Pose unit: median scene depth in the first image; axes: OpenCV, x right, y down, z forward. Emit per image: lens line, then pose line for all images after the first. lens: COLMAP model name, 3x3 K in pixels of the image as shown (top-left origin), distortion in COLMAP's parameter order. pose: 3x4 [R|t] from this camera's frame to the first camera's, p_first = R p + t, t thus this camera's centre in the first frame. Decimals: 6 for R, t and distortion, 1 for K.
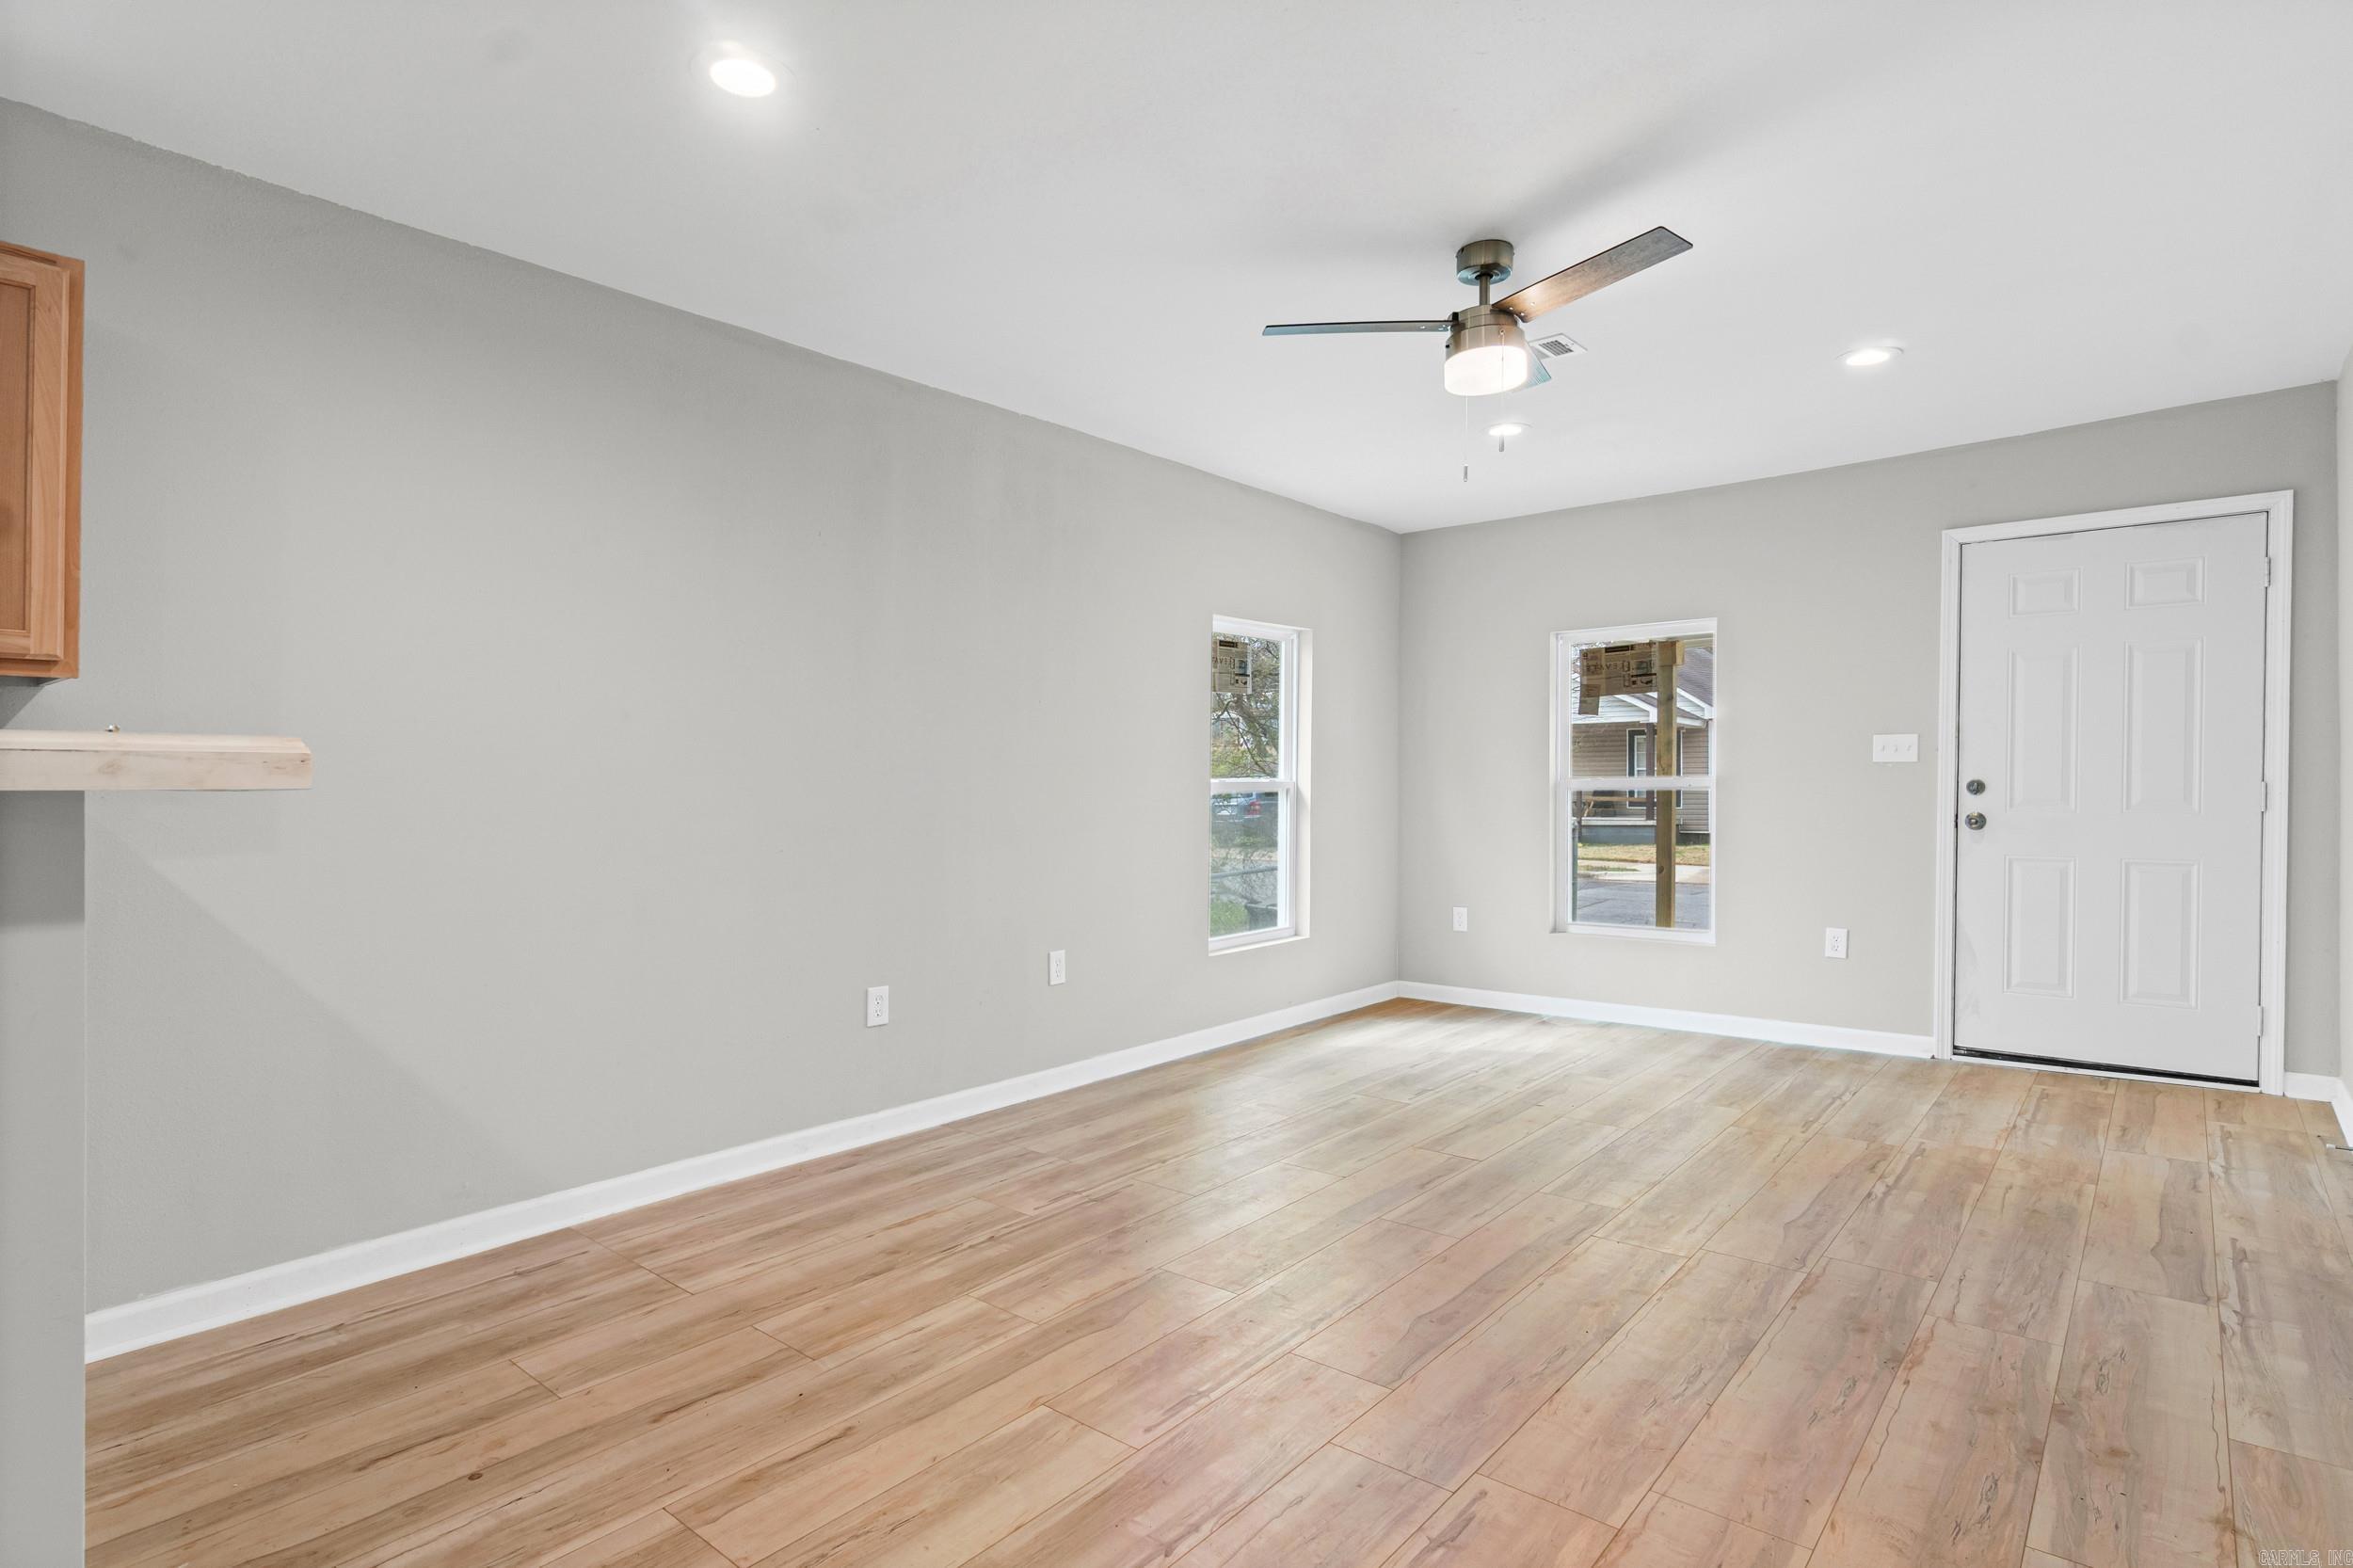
lens RADIAL K [[1241.1, 0, 1165.0], [0, 1241.1, 791.2], [0, 0, 1]] dist [0.029833, -0.001961]
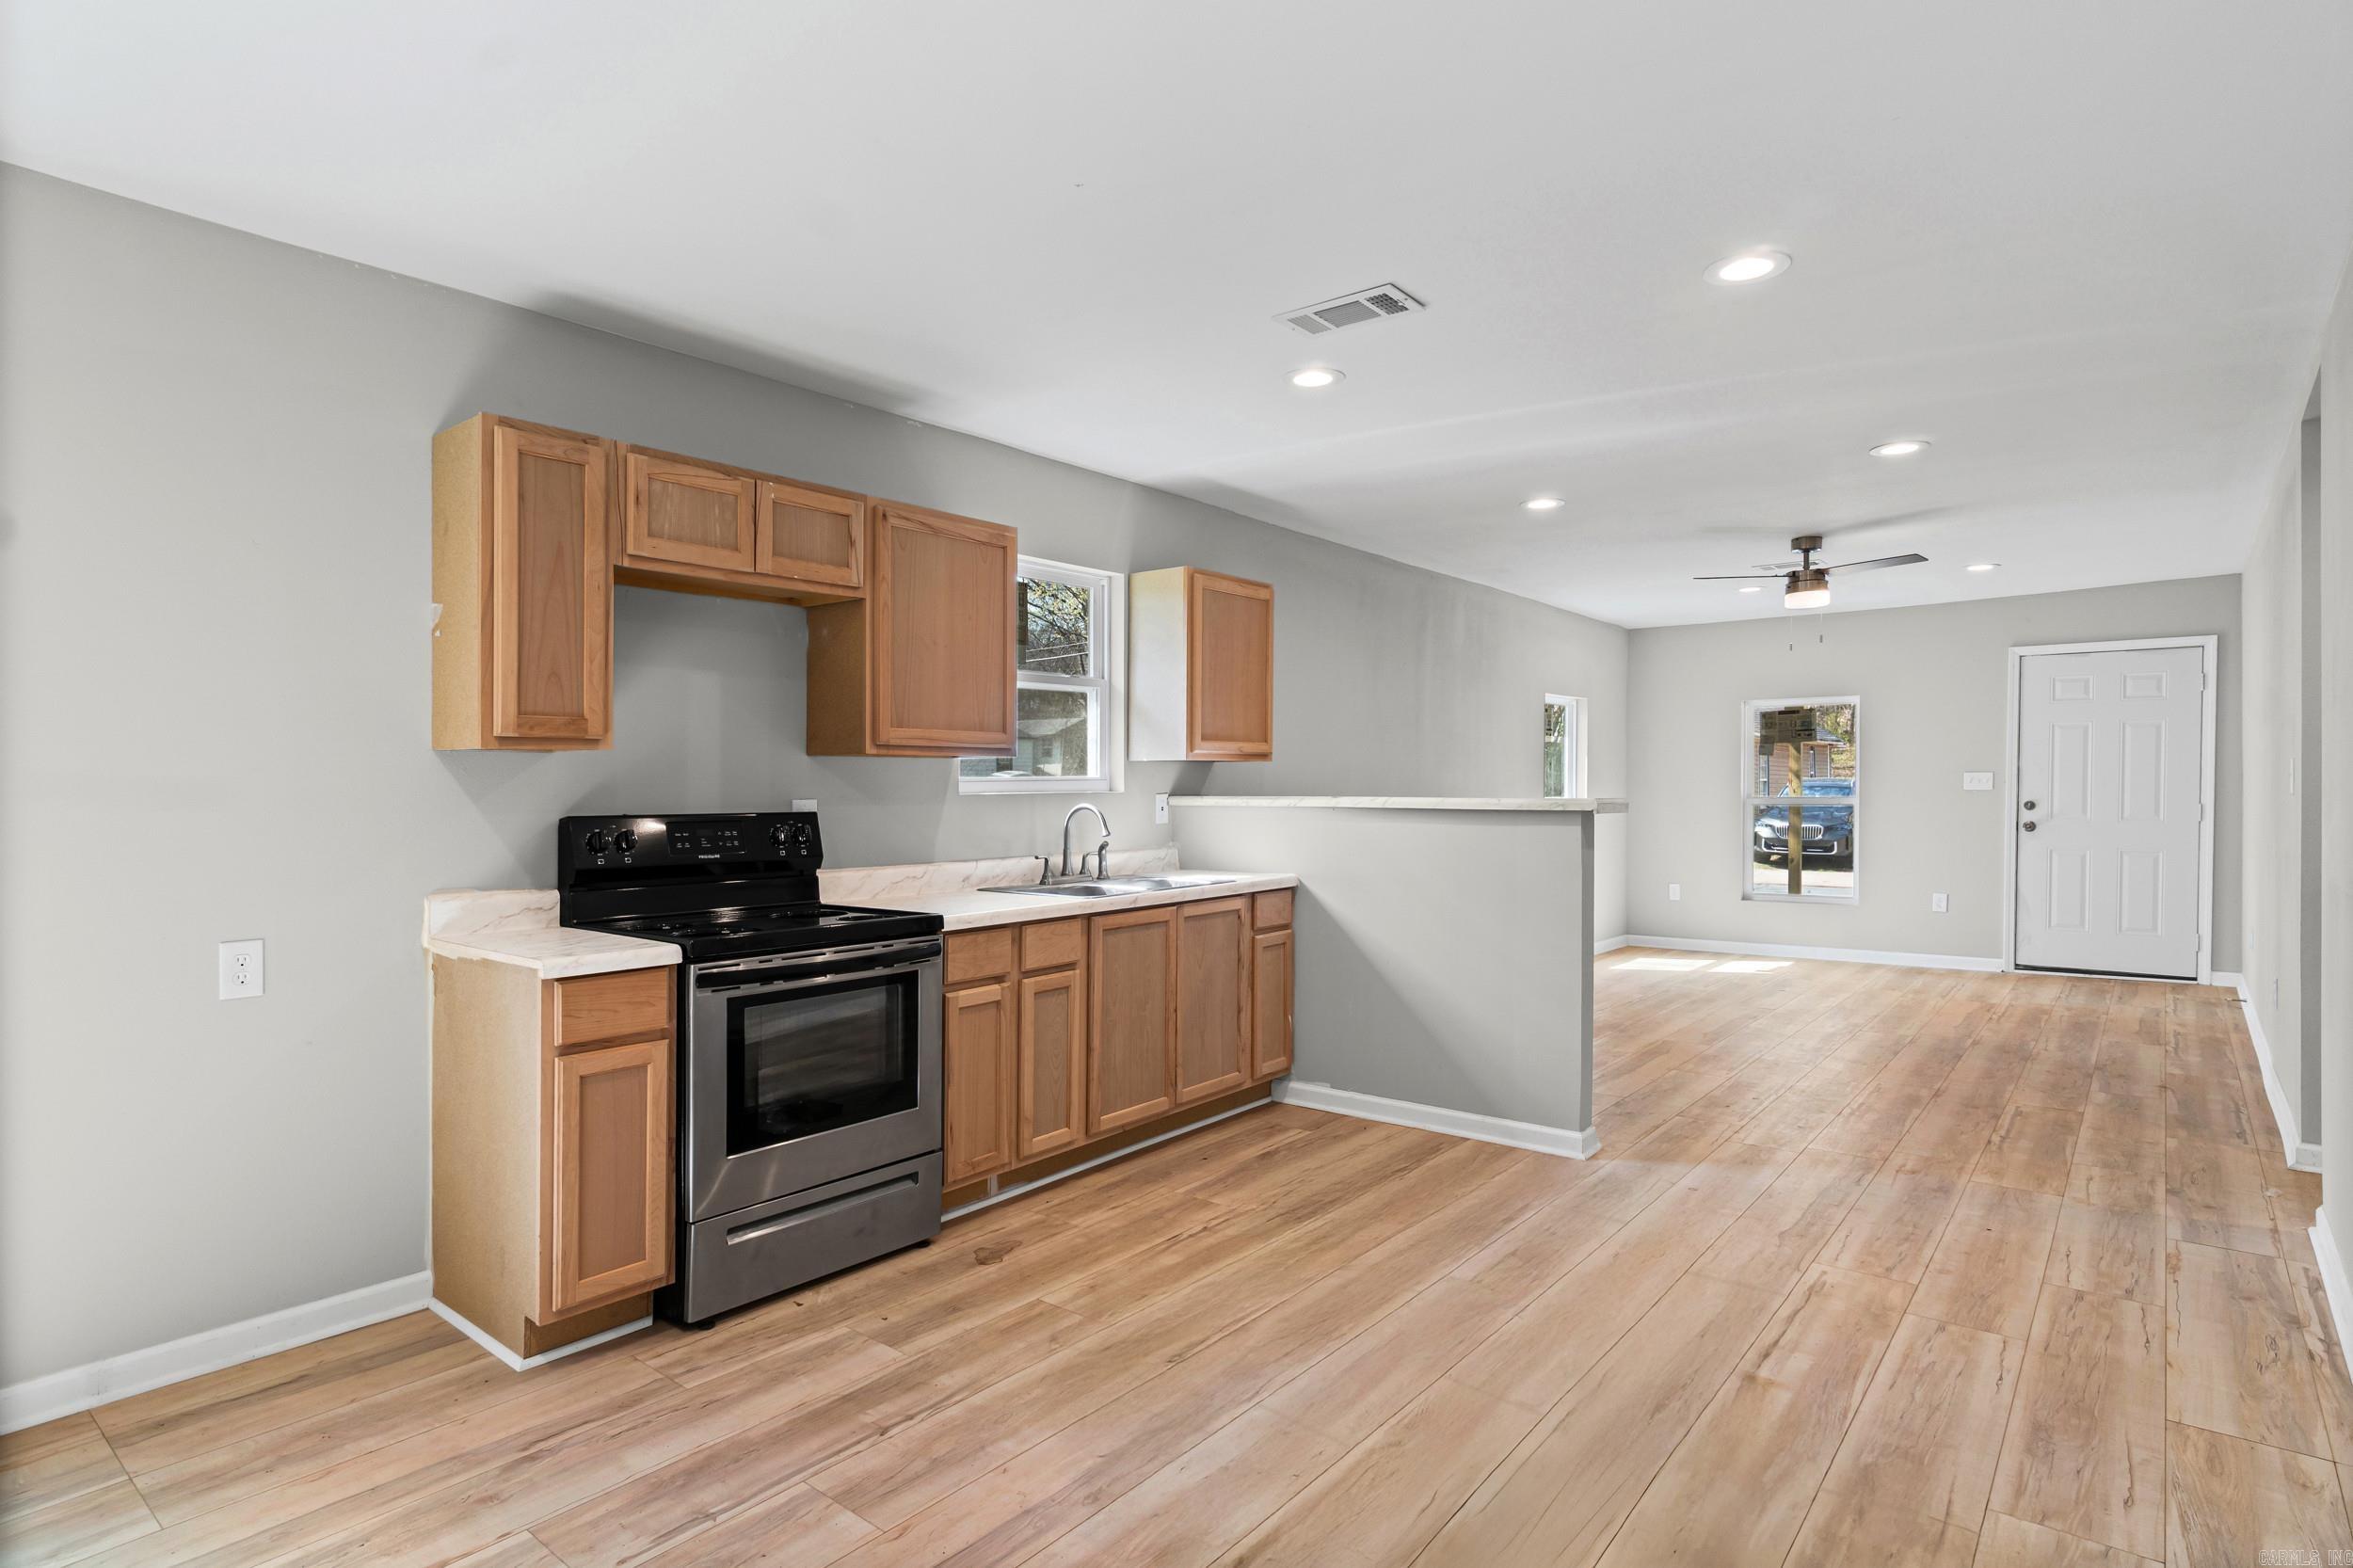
lens RADIAL K [[1241.1, 0, 1178.8], [0, 1241.1, 791.6], [0, 0, 1]] dist [0.029833, -0.001961]
pose [[0.999875, 0.006383, 0.014453, -0.514505], [-0.006294, 0.999961, -0.006187, -0.004609], [-0.014492, 0.006095, 0.999876, -0.657116]]
